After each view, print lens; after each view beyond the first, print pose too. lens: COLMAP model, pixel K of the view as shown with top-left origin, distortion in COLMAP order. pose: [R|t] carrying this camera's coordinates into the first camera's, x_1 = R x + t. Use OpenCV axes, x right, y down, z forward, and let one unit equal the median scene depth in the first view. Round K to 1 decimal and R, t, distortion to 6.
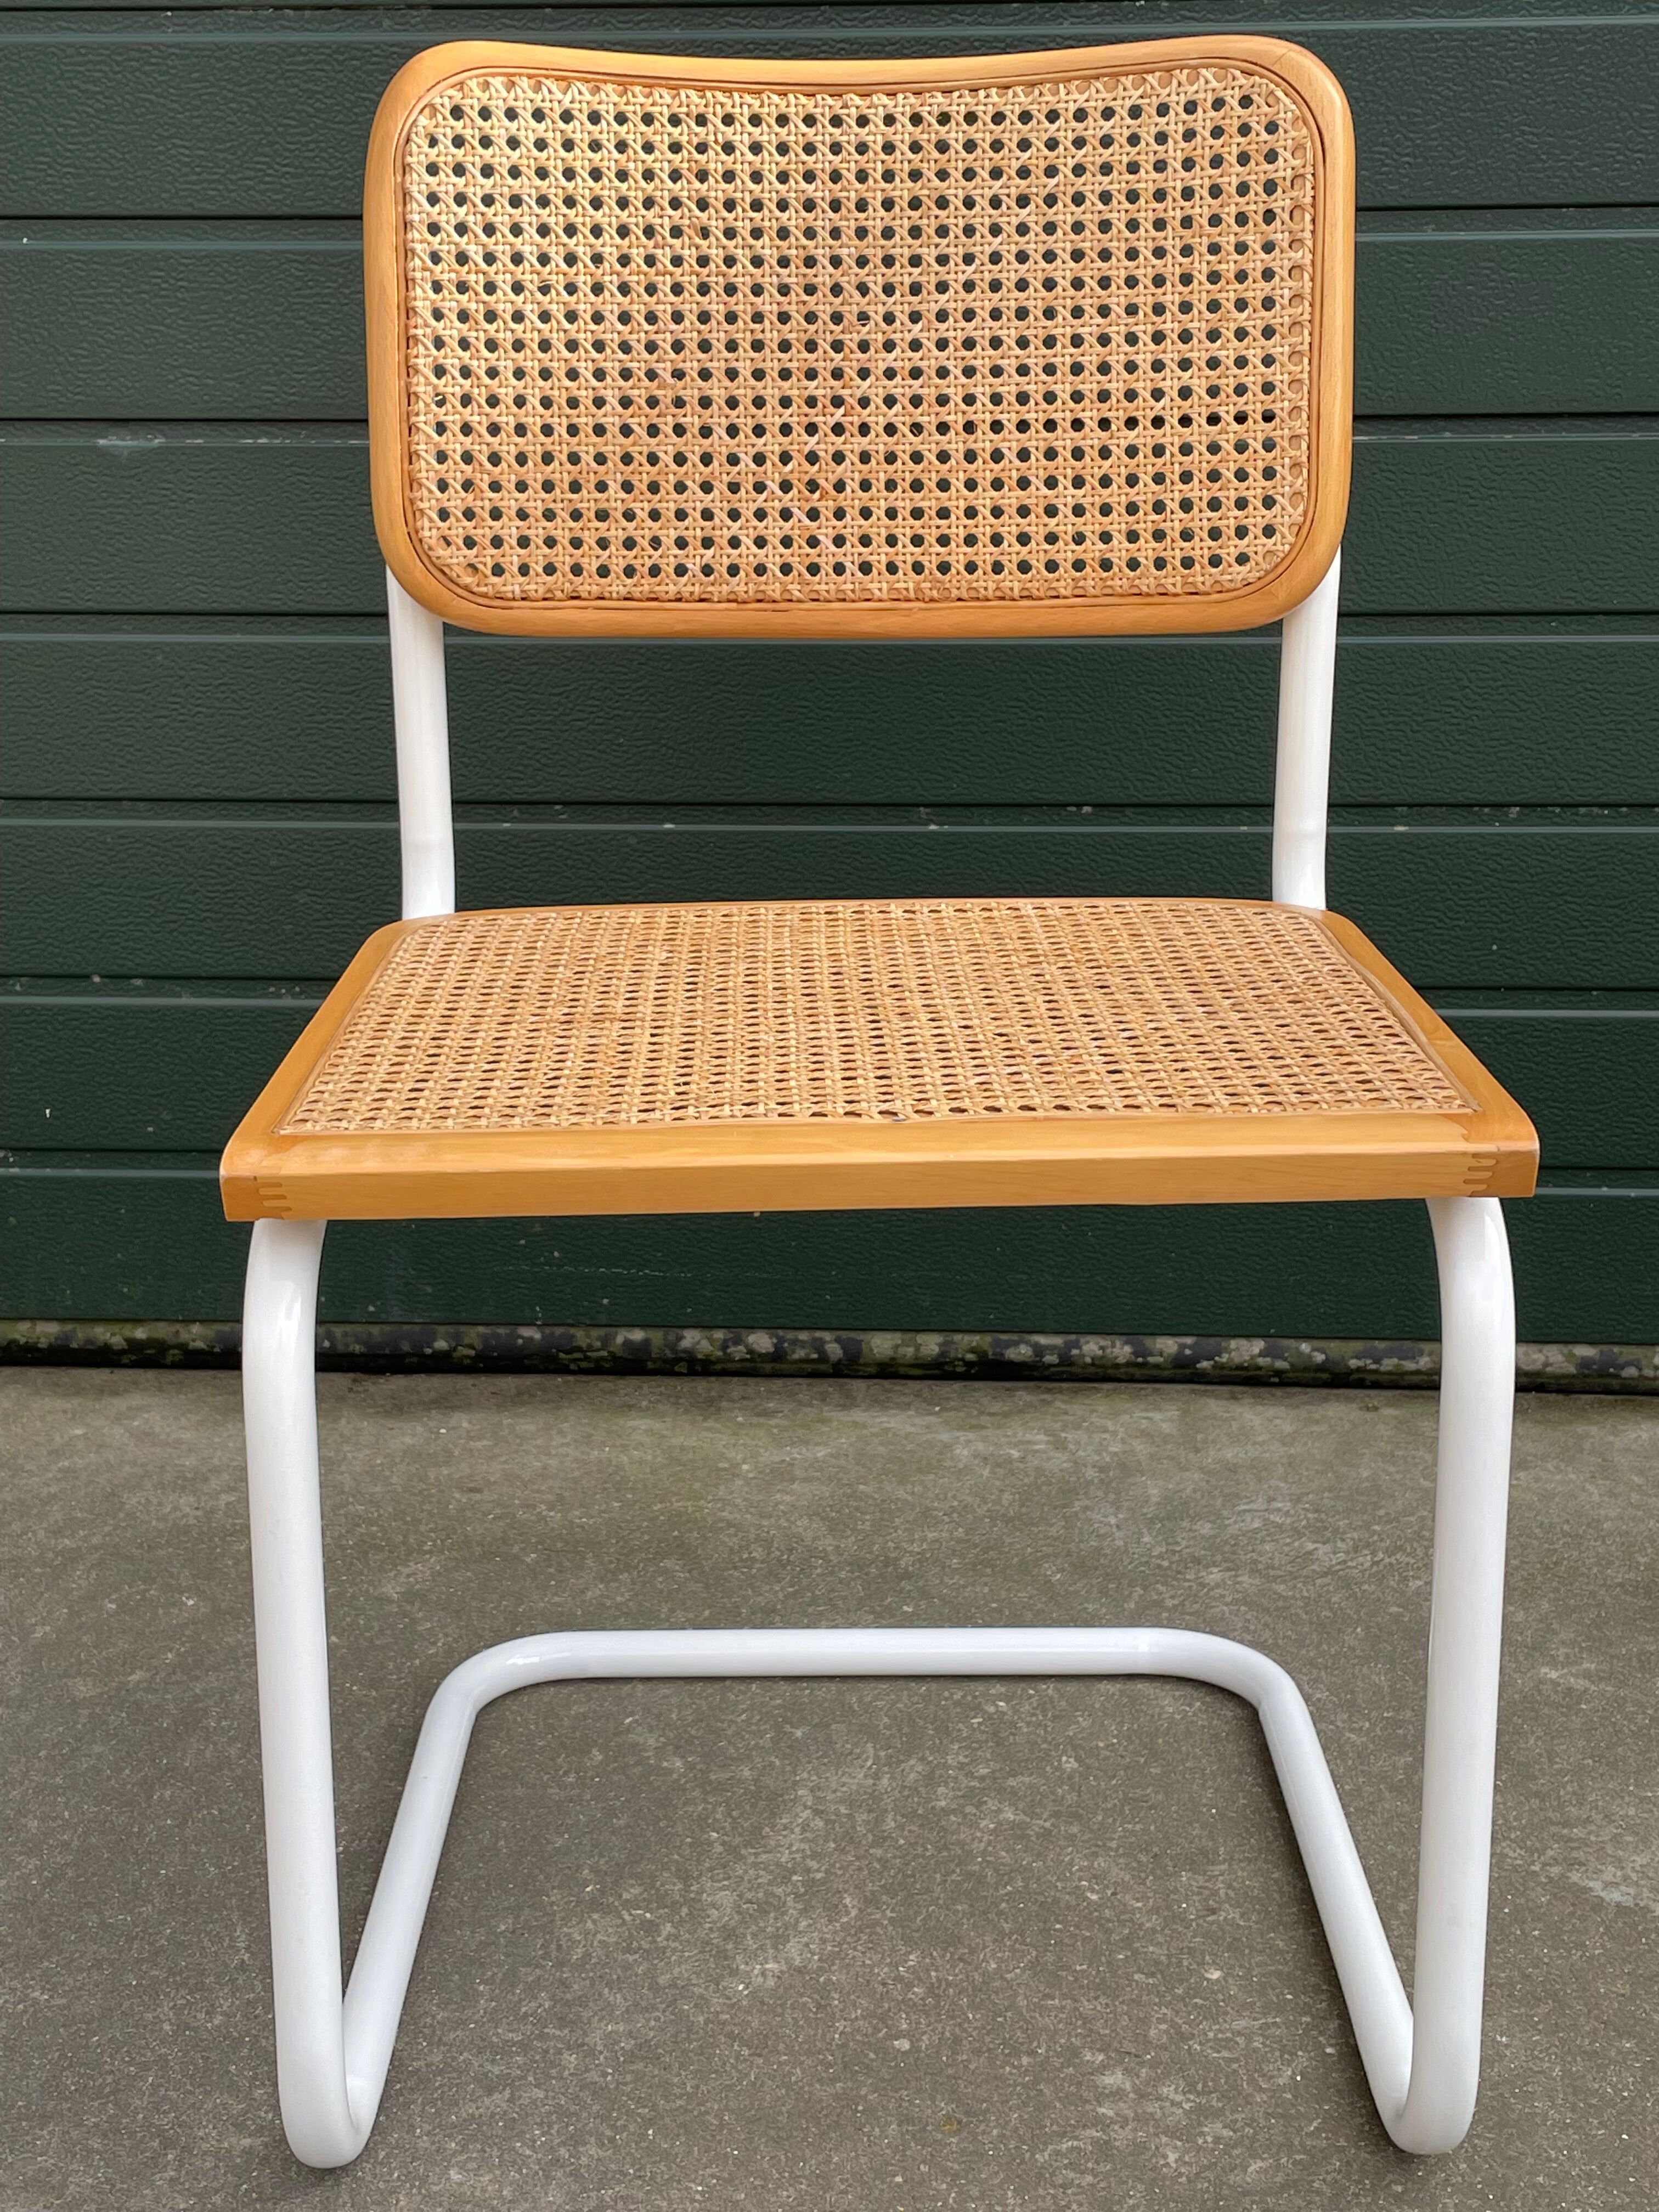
lens RADIAL K [[2988.8, 0, 780.1], [0, 2988.8, 1086.2], [0, 0, 1]] dist [0.057780, 0.000000]
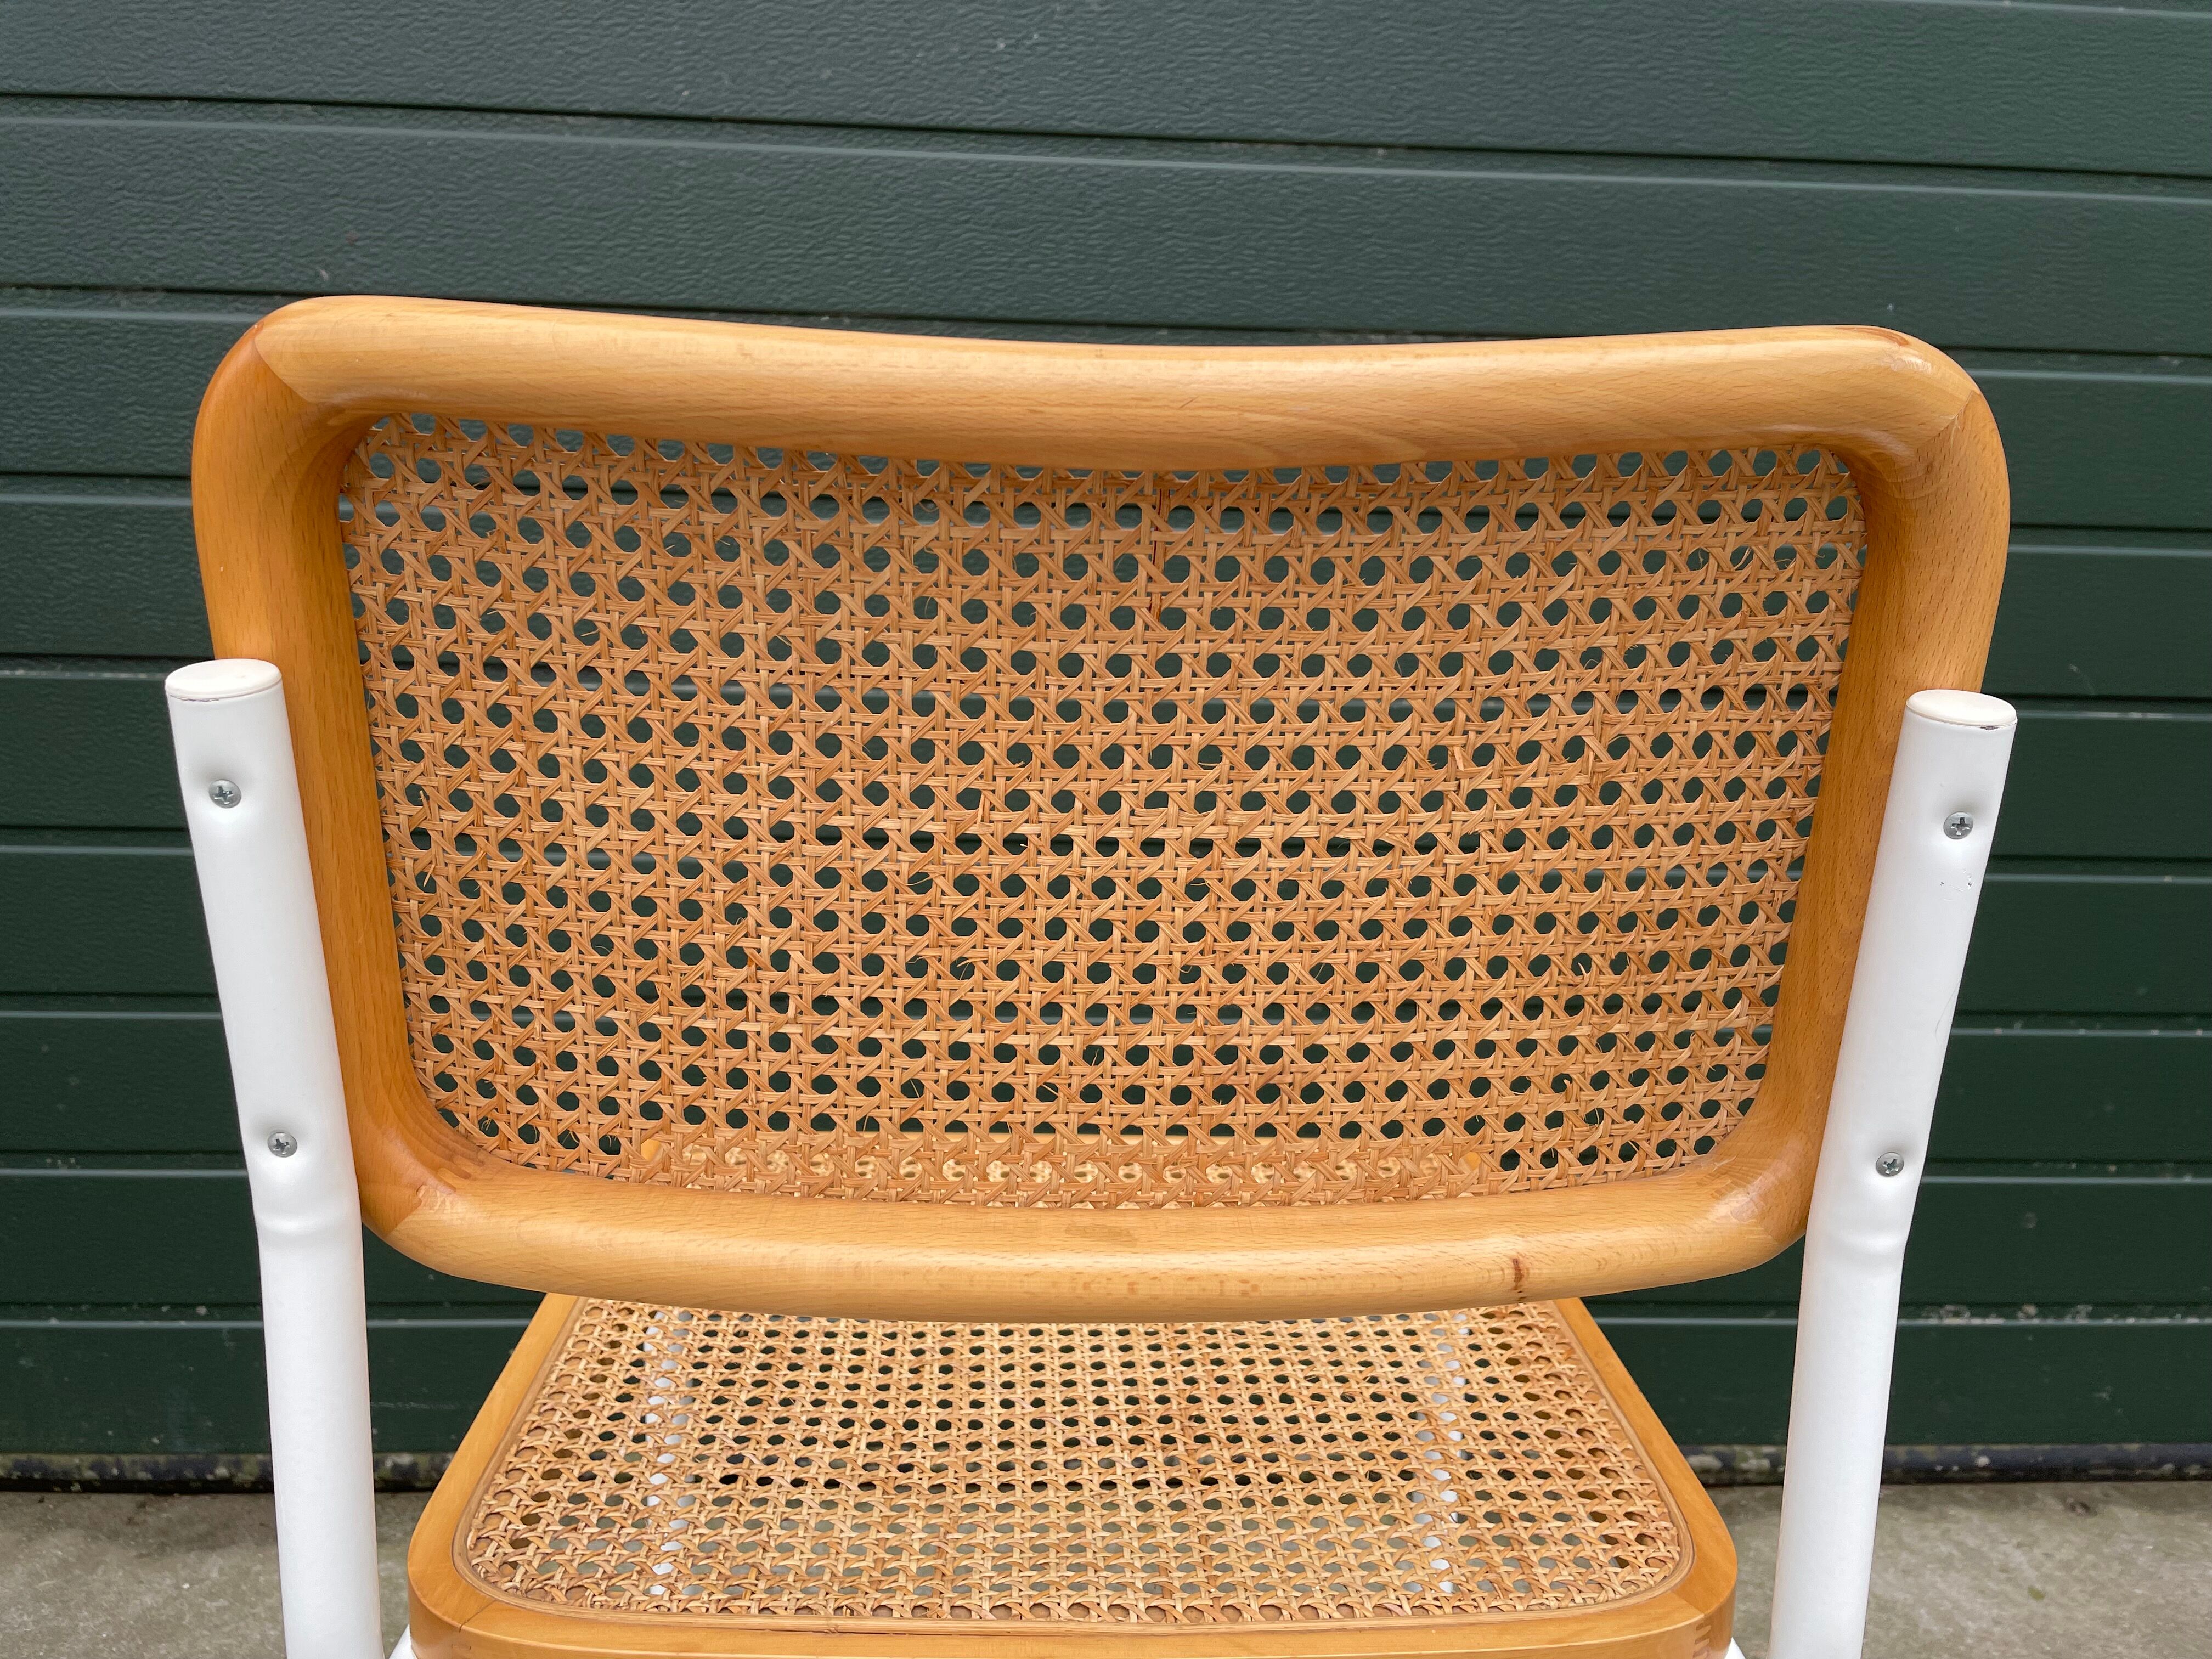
lens RADIAL K [[1711.6, 0, 1111.3], [0, 1711.6, 799.0], [0, 0, 1]] dist [0.075929, -0.112507]
pose [[0.991927, 0.009764, 0.126436, 0.140349], [-0.003116, 0.998607, -0.052678, -0.140337], [-0.126774, 0.051858, 0.990575, 0.341344]]
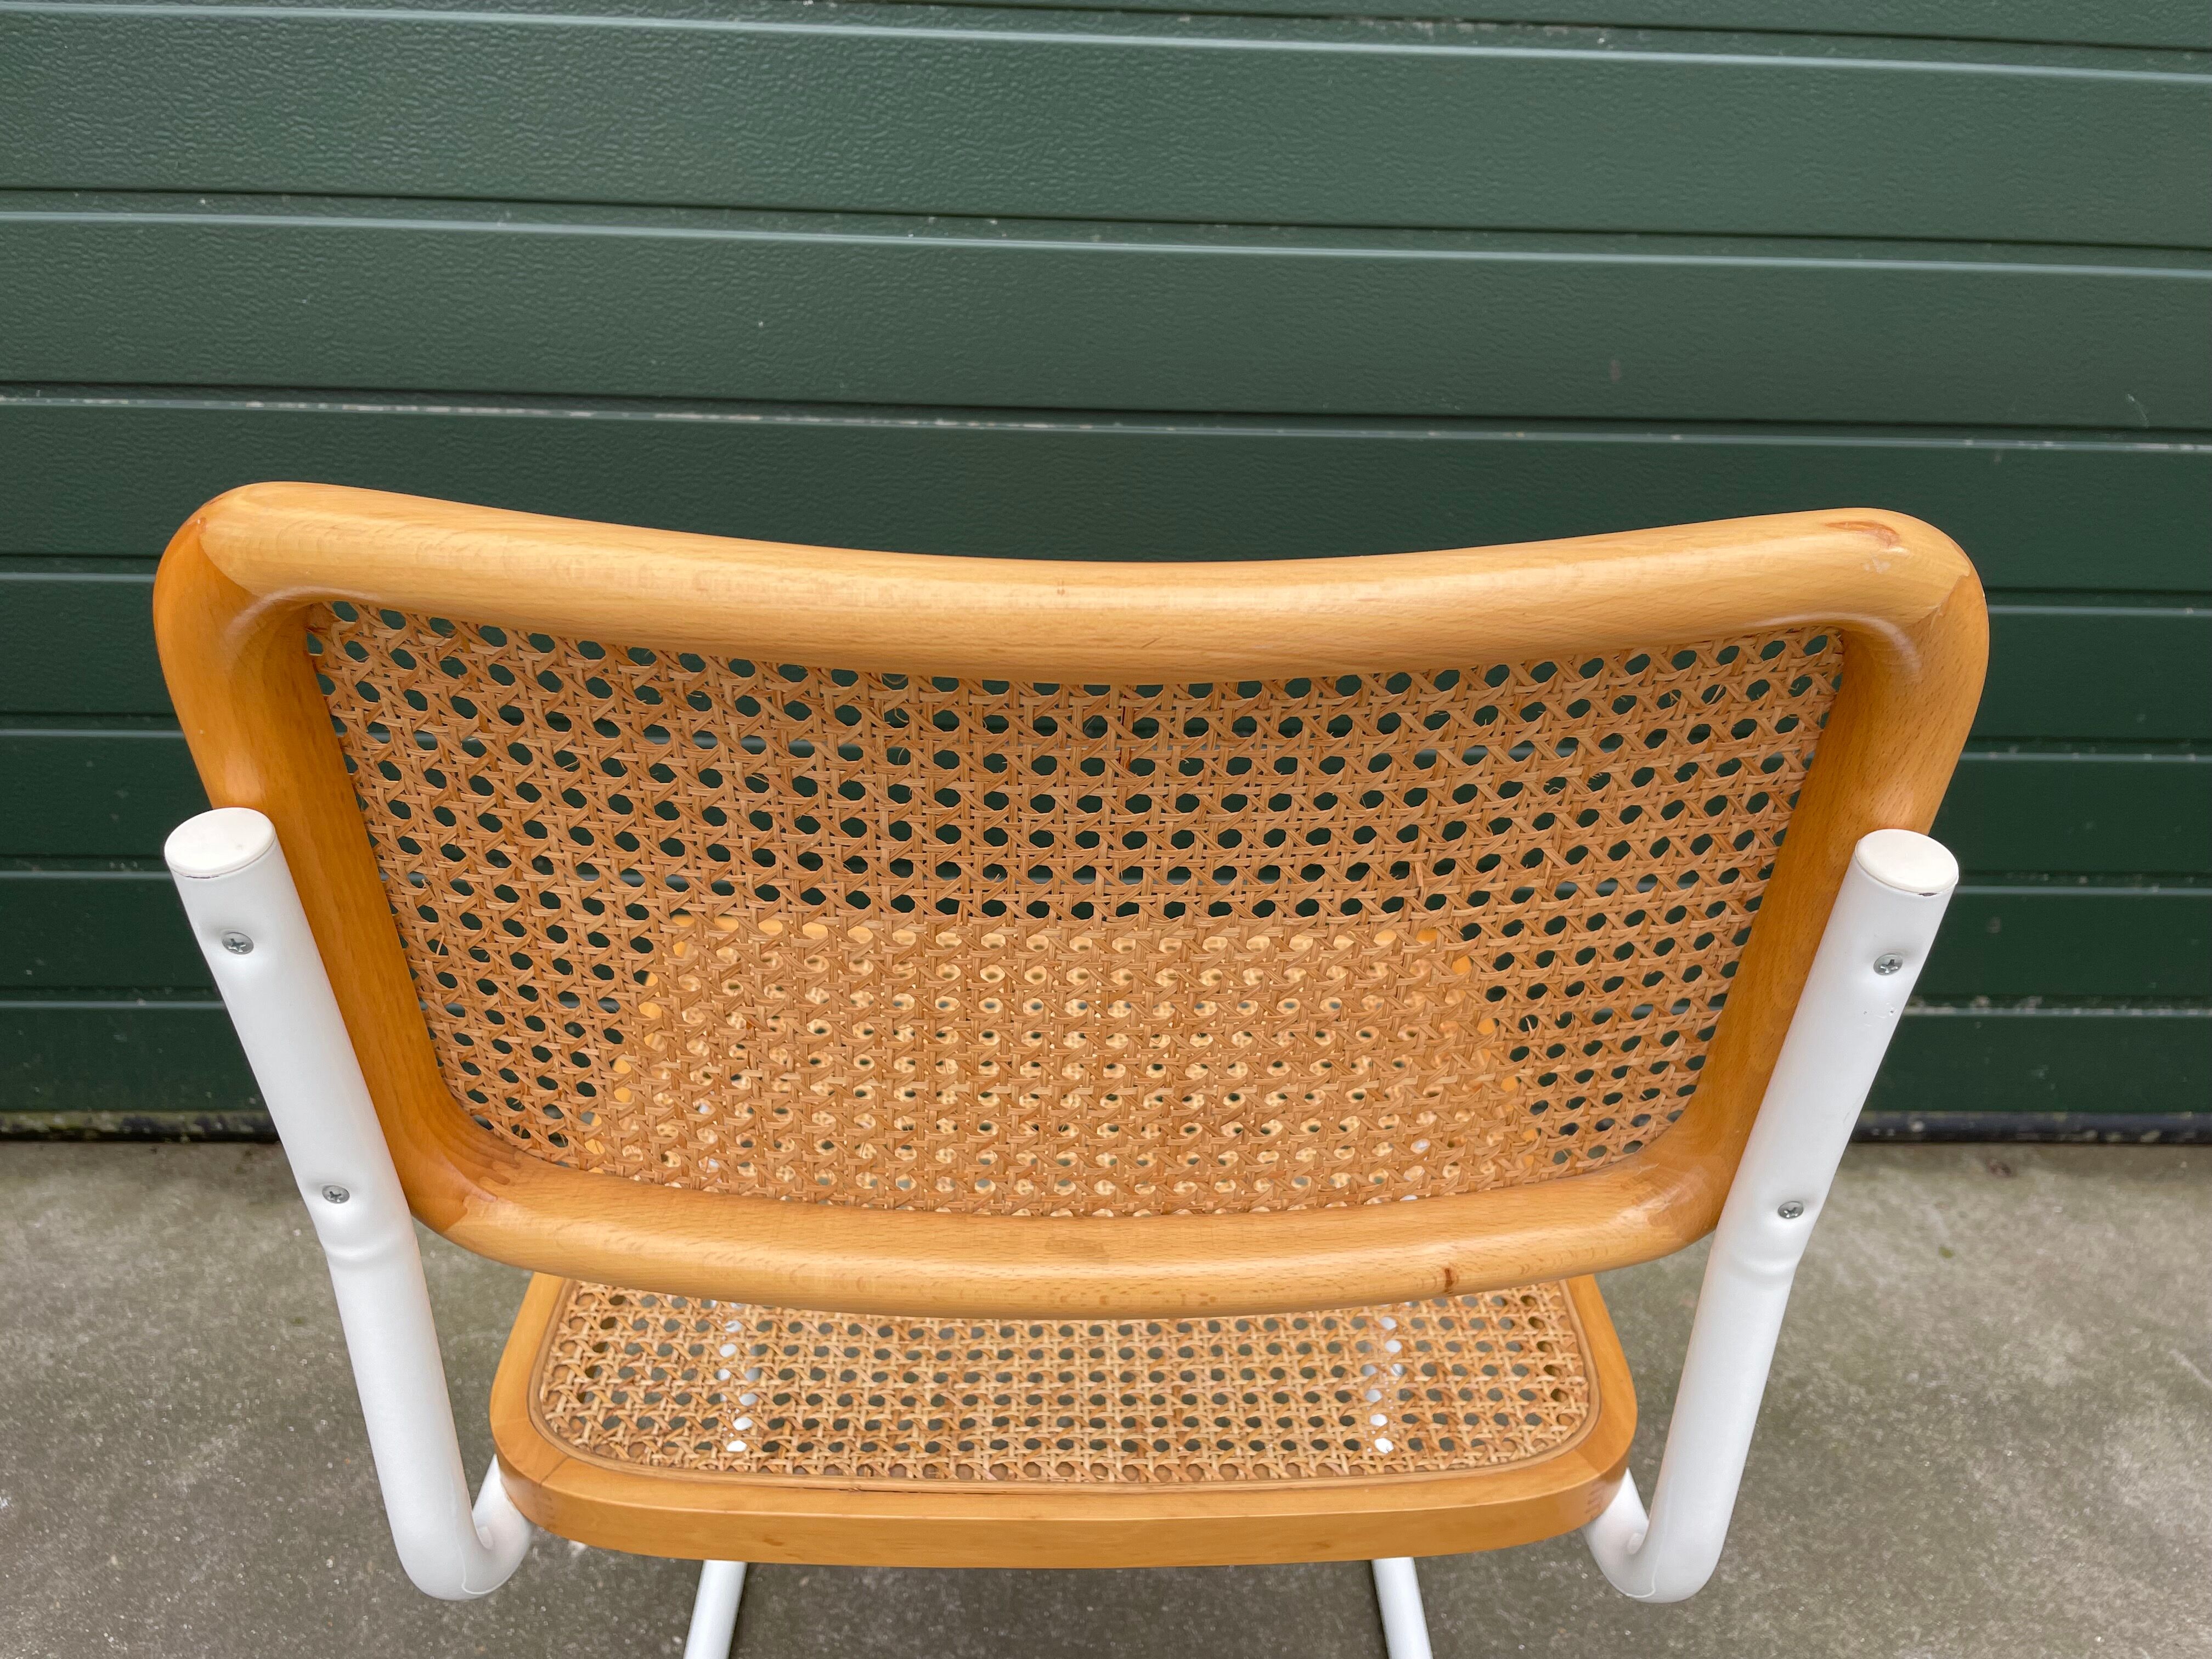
lens RADIAL K [[1711.6, 0, 1132.0], [0, 1711.6, 855.8], [0, 0, 1]] dist [0.075929, -0.112507]
pose [[0.993003, -0.018104, 0.116697, 0.148522], [-0.012598, 0.966299, 0.257112, -0.224501], [-0.117419, -0.256783, 0.959310, 0.340019]]
